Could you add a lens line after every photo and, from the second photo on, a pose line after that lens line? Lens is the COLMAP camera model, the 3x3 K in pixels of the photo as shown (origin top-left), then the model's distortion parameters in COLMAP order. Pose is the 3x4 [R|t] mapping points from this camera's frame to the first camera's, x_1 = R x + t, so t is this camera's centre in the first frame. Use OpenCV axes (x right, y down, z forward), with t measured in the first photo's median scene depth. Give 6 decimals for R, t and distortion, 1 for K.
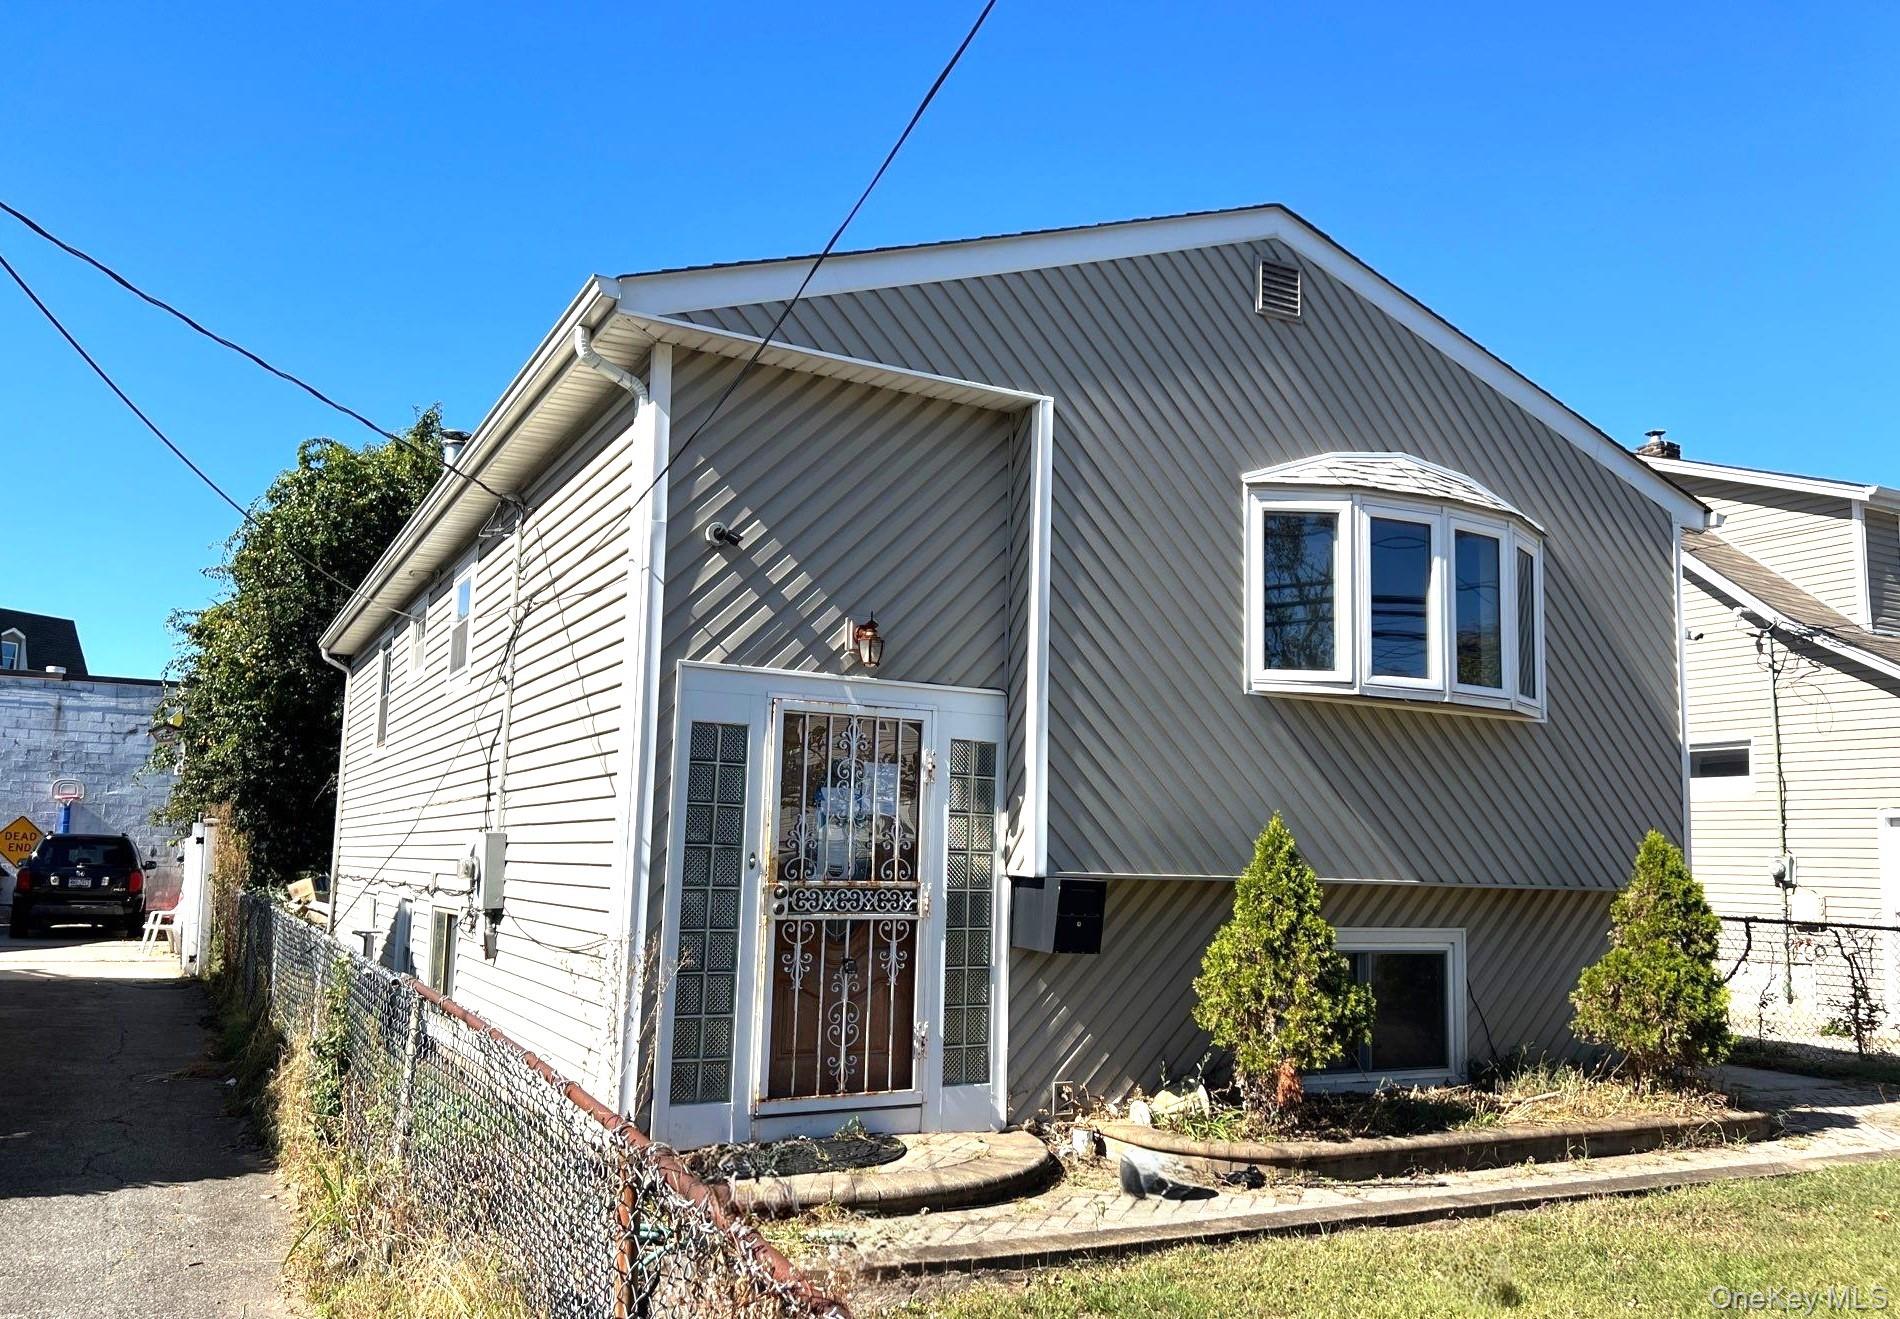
lens RADIAL K [[1435.0, 0, 950.0], [0, 1435.0, 659.5], [0, 0, 1]] dist [0.076803, -0.001599]
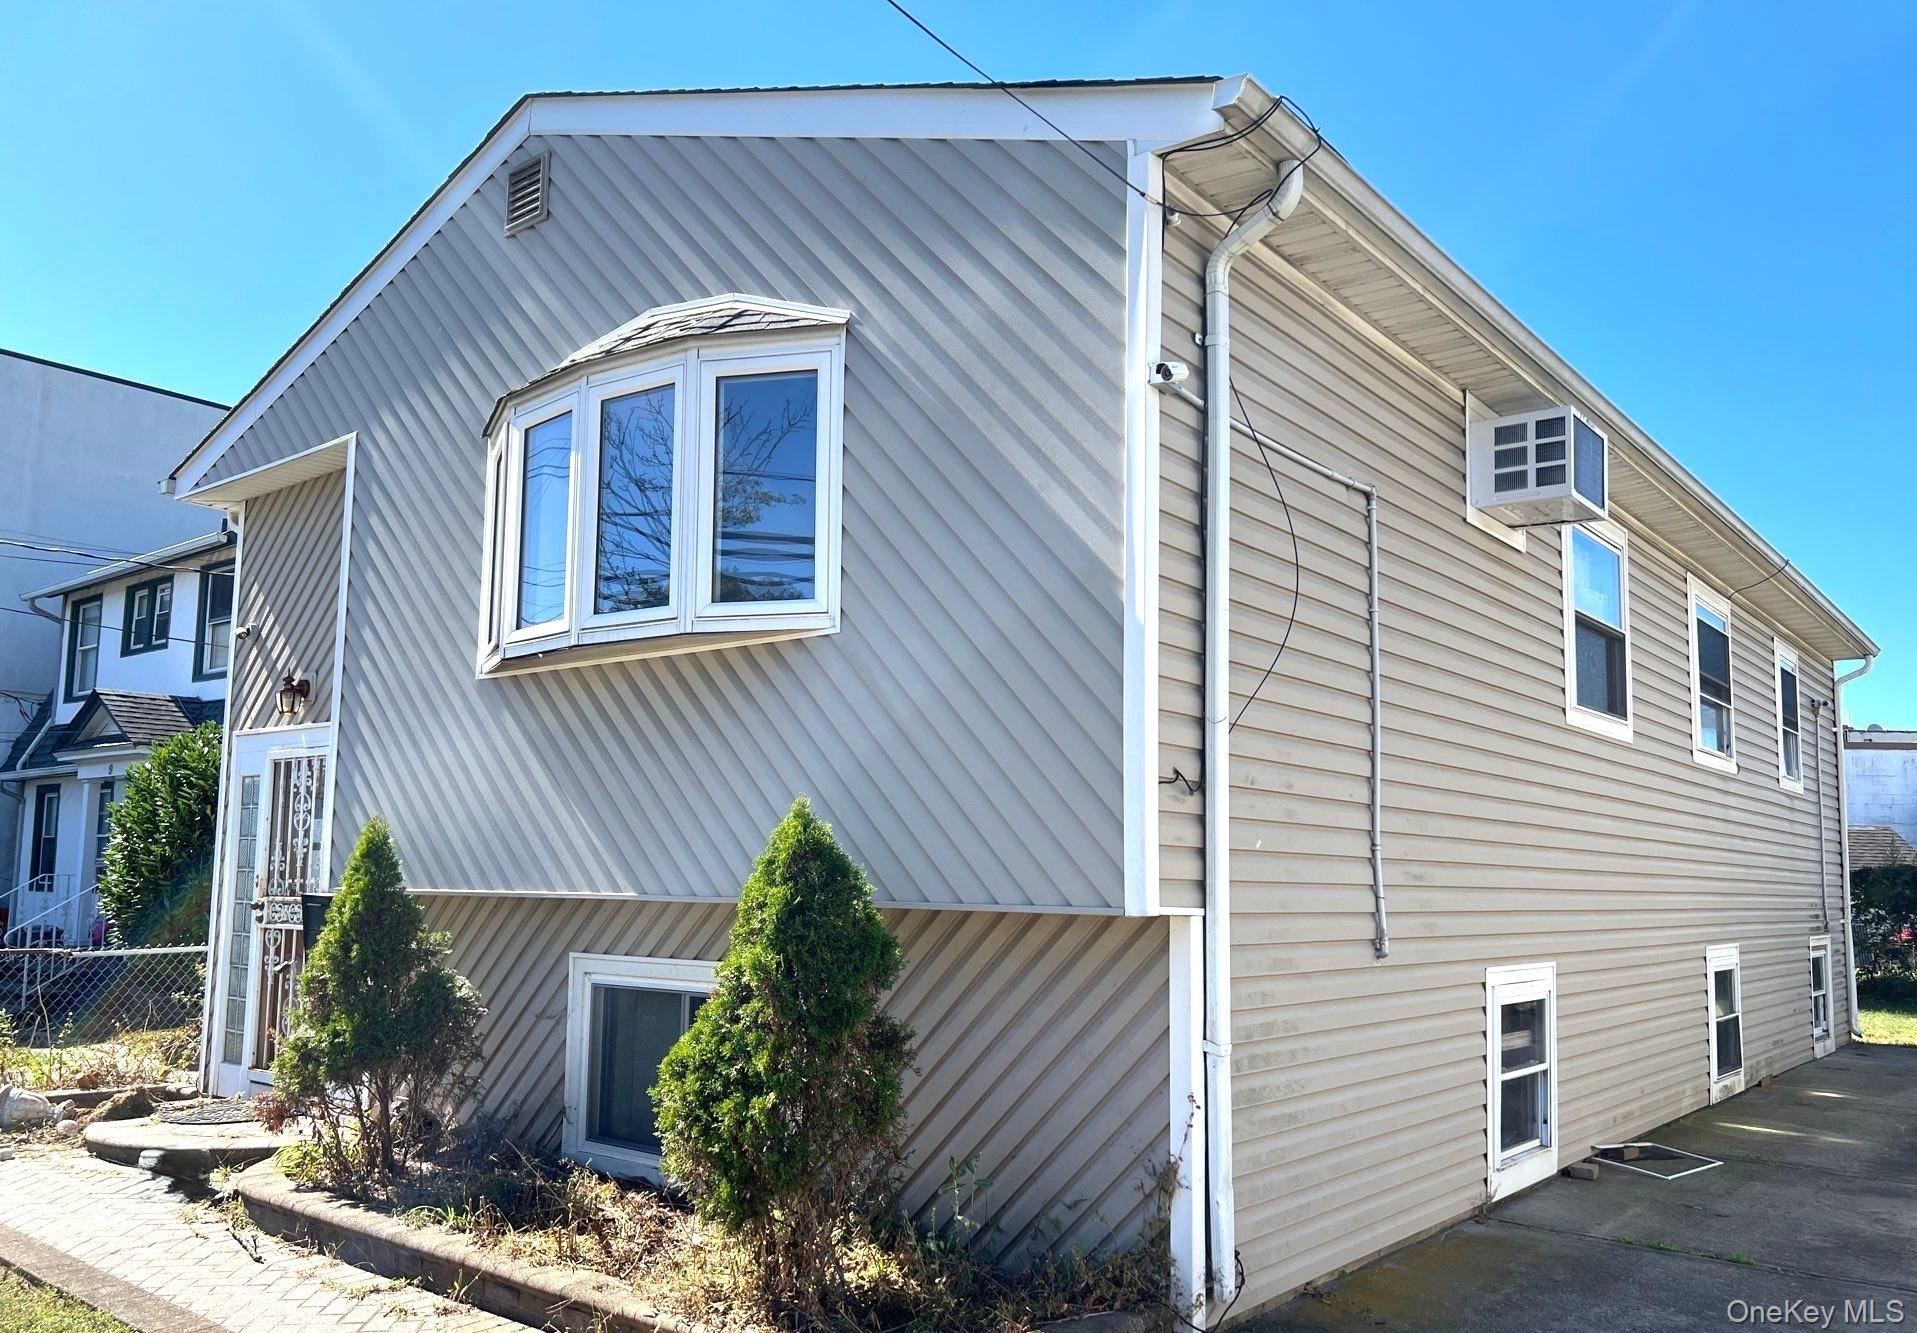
lens RADIAL K [[1497.7, 0, 958.5], [0, 1497.7, 666.5], [0, 0, 1]] dist [-0.005829, -0.000623]
pose [[0.366244, -0.147589, -0.918740, 1.197216], [0.131198, 0.985669, -0.106040, 0.156752], [0.921223, -0.081700, 0.380358, 0.973926]]
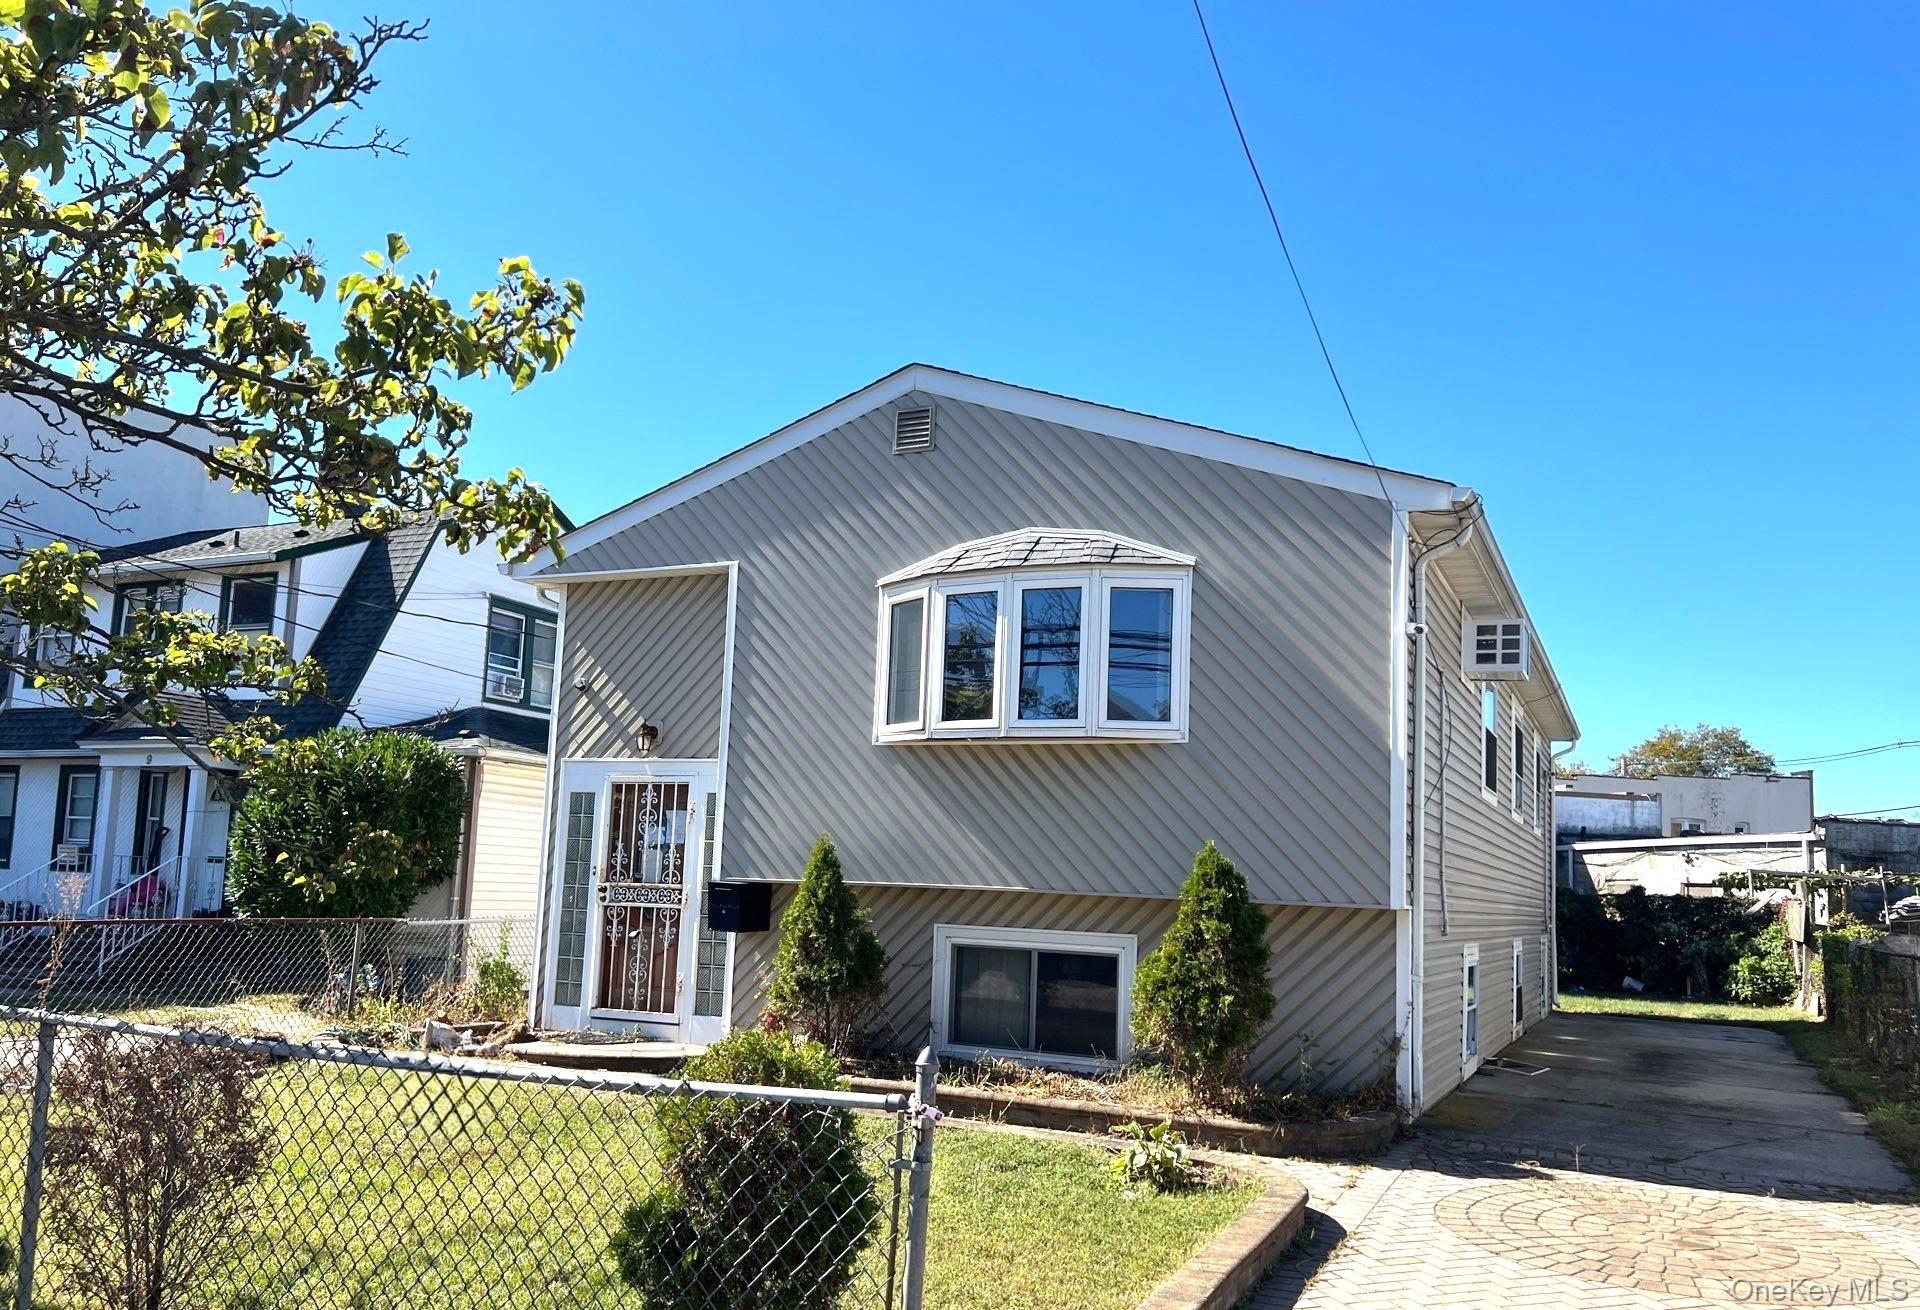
lens RADIAL K [[1480.9, 0, 960.0], [0, 1480.9, 655.0], [0, 0, 1]] dist [0.059051, -0.004875]
pose [[0.579166, -0.125149, -0.805546, 1.433476], [0.093632, 0.991819, -0.086770, 0.070854], [0.809815, -0.025171, 0.586146, 0.280440]]
